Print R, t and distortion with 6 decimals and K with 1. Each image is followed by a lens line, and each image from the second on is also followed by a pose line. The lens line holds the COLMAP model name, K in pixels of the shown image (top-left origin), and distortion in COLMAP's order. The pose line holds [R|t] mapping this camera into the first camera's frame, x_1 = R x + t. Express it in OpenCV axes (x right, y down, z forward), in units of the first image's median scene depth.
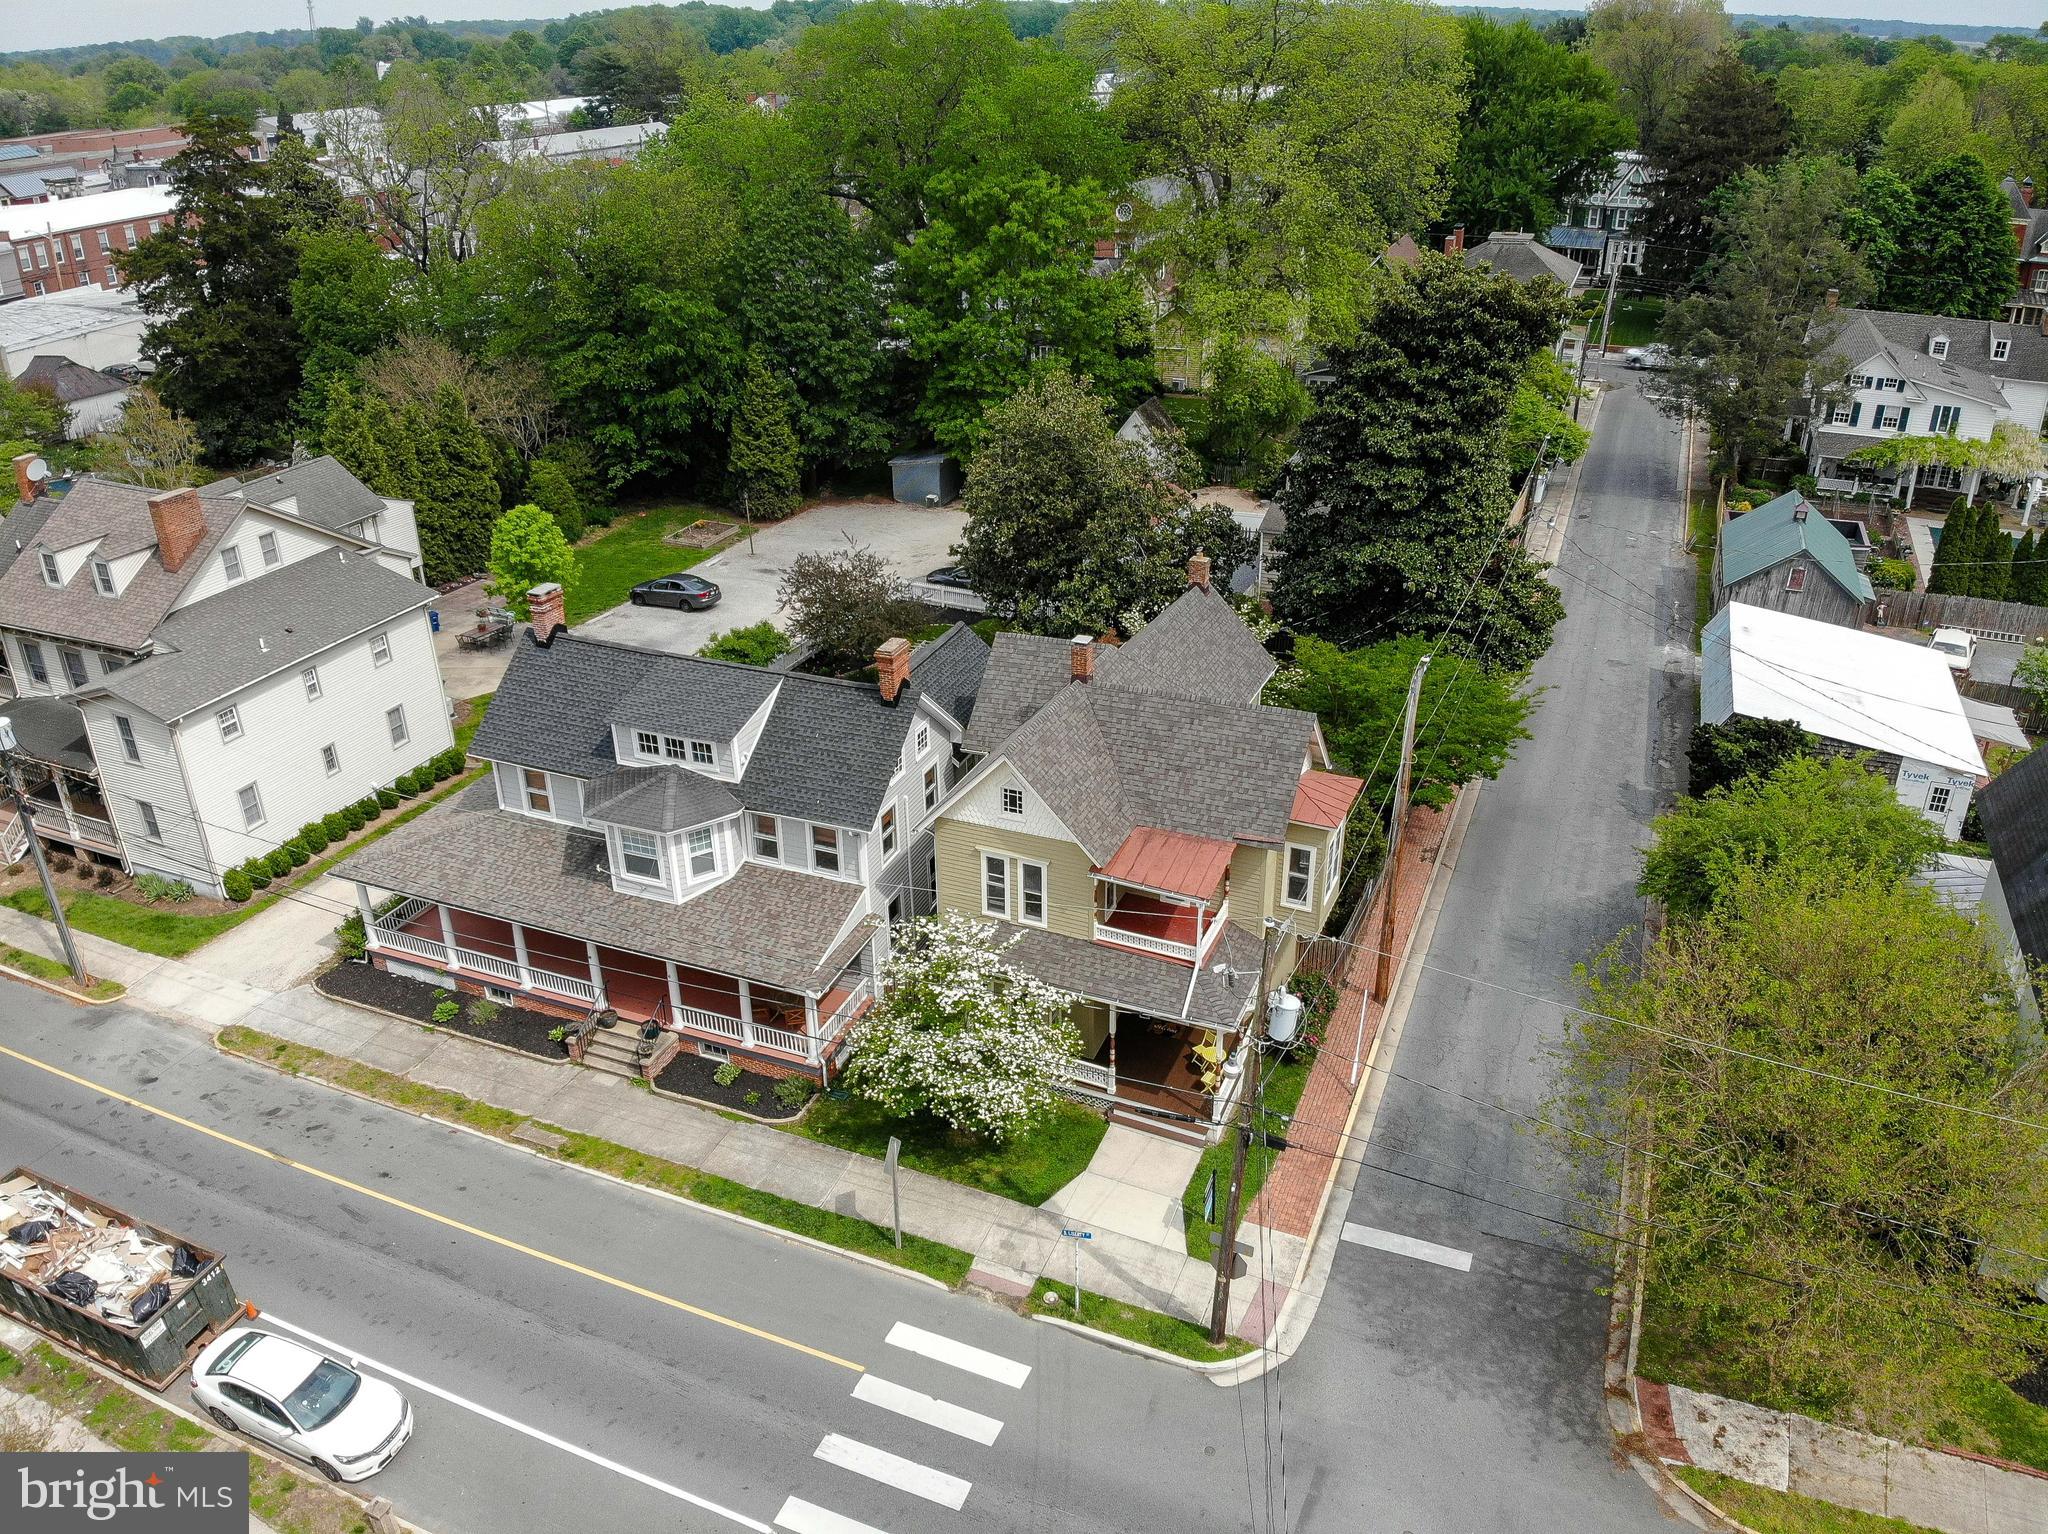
lens RADIAL K [[1511.7, 0, 1024.0], [0, 1511.7, 767.0], [0, 0, 1]] dist [0.110183, -0.261245]
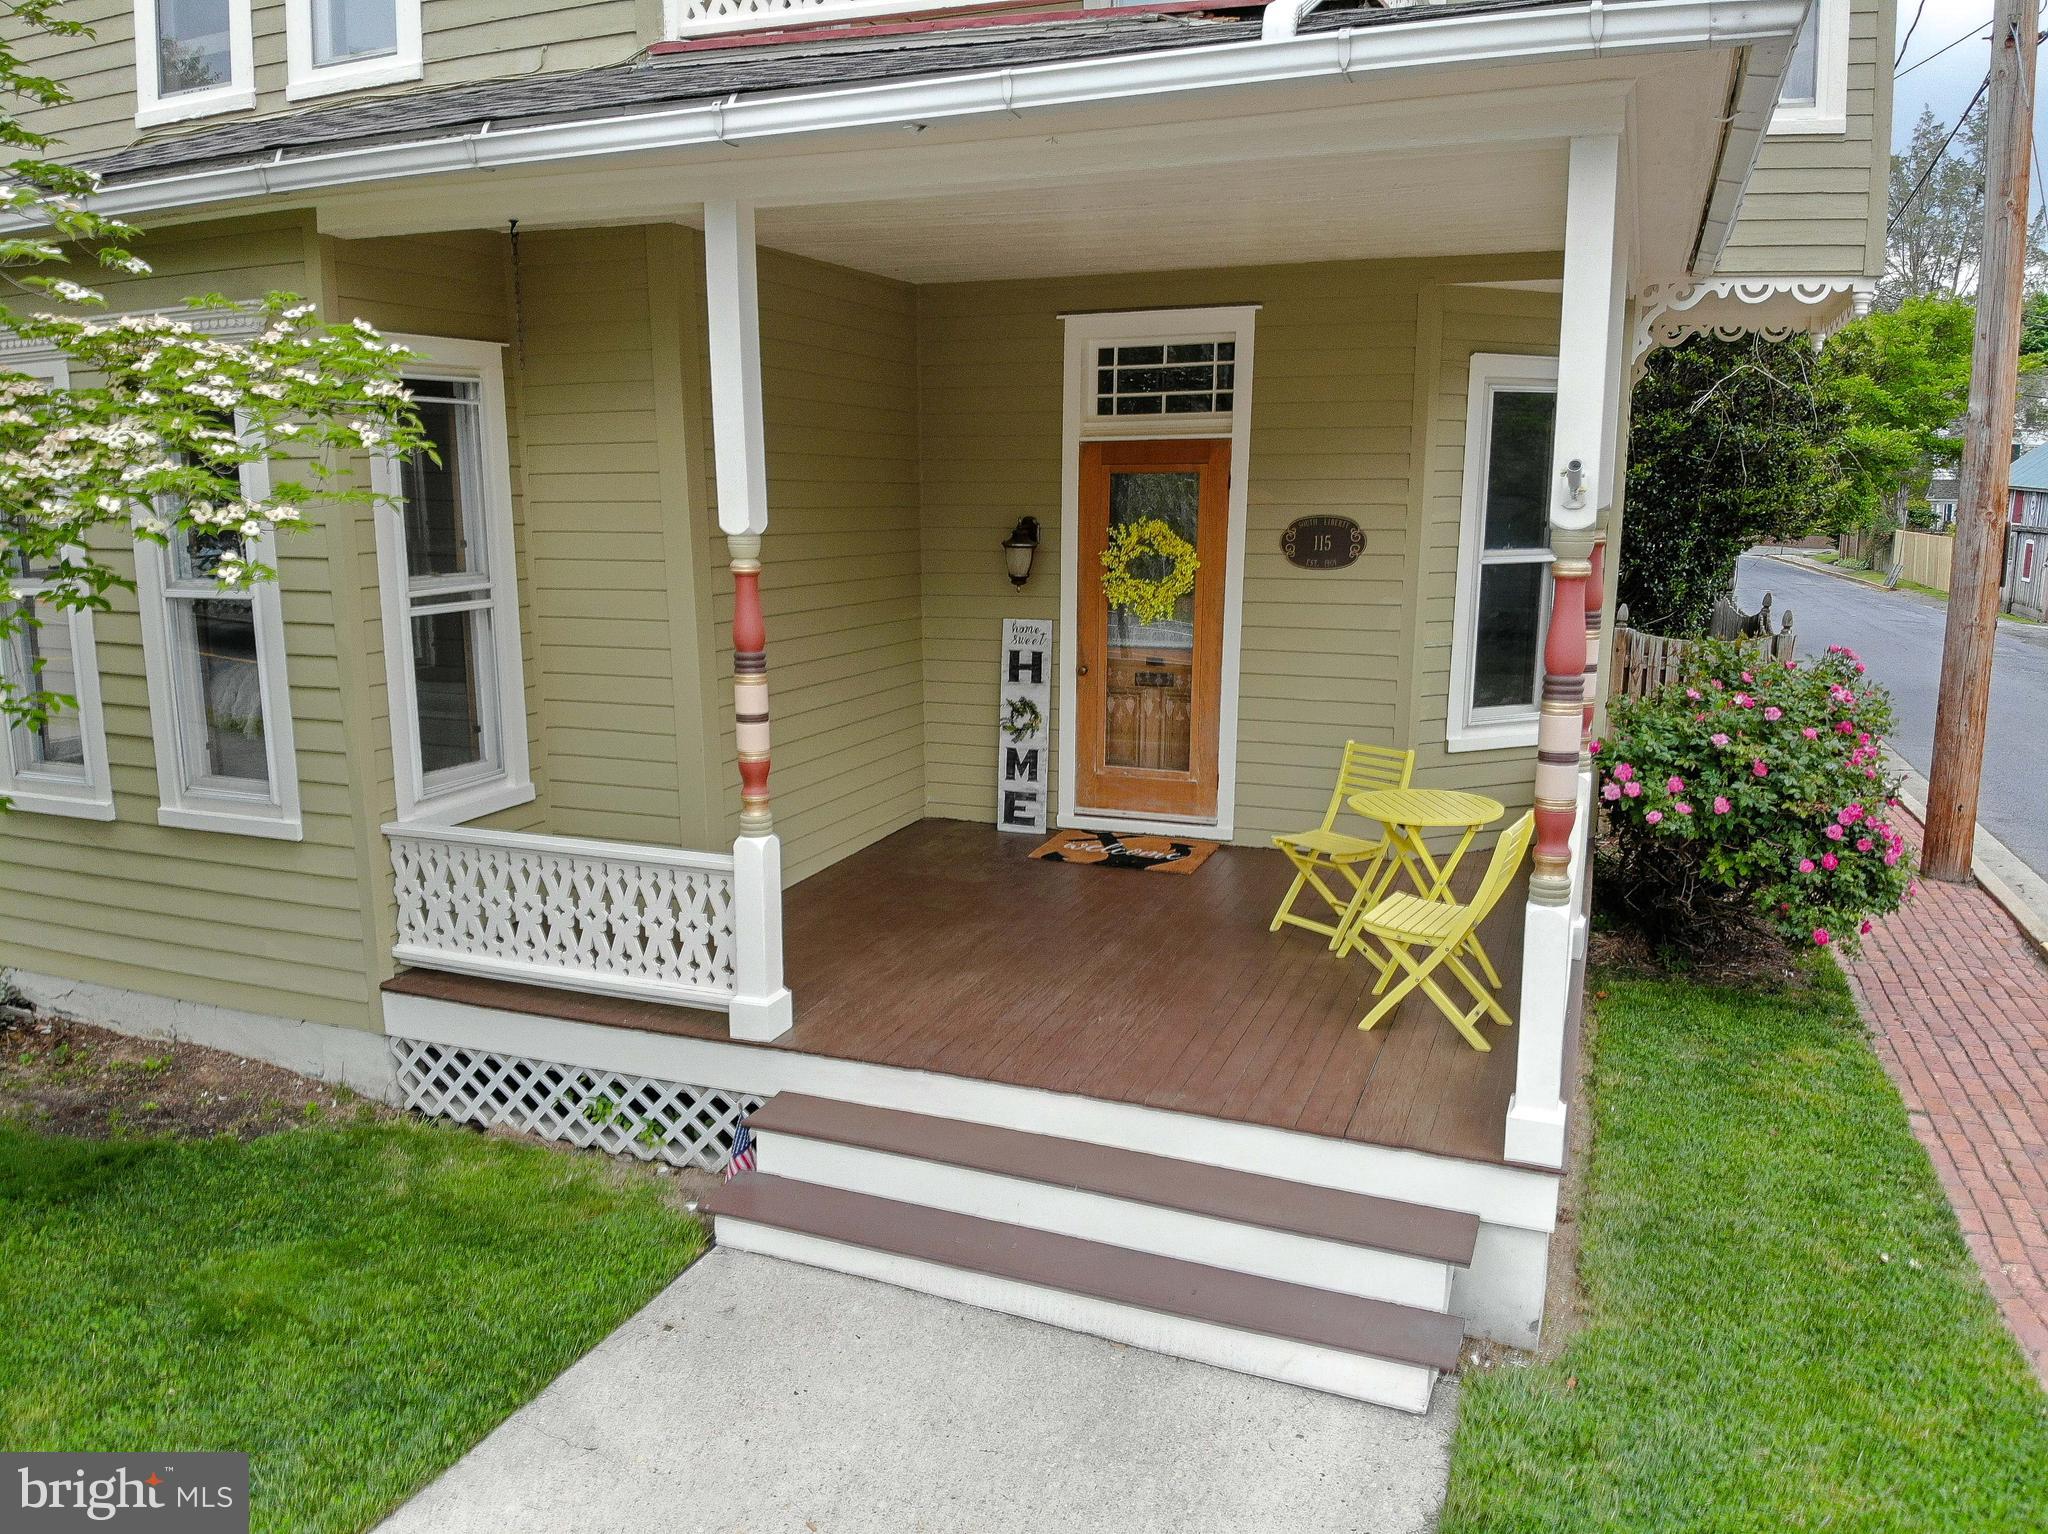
lens RADIAL K [[1508.6, 0, 1020.4], [0, 1508.6, 778.7], [0, 0, 1]] dist [0.056086, -0.156753]
pose [[0.999691, 0.002011, 0.024786, 0.075893], [0.004714, 0.963328, -0.268286, 0.218768], [-0.024417, 0.268320, 0.963020, 0.813384]]
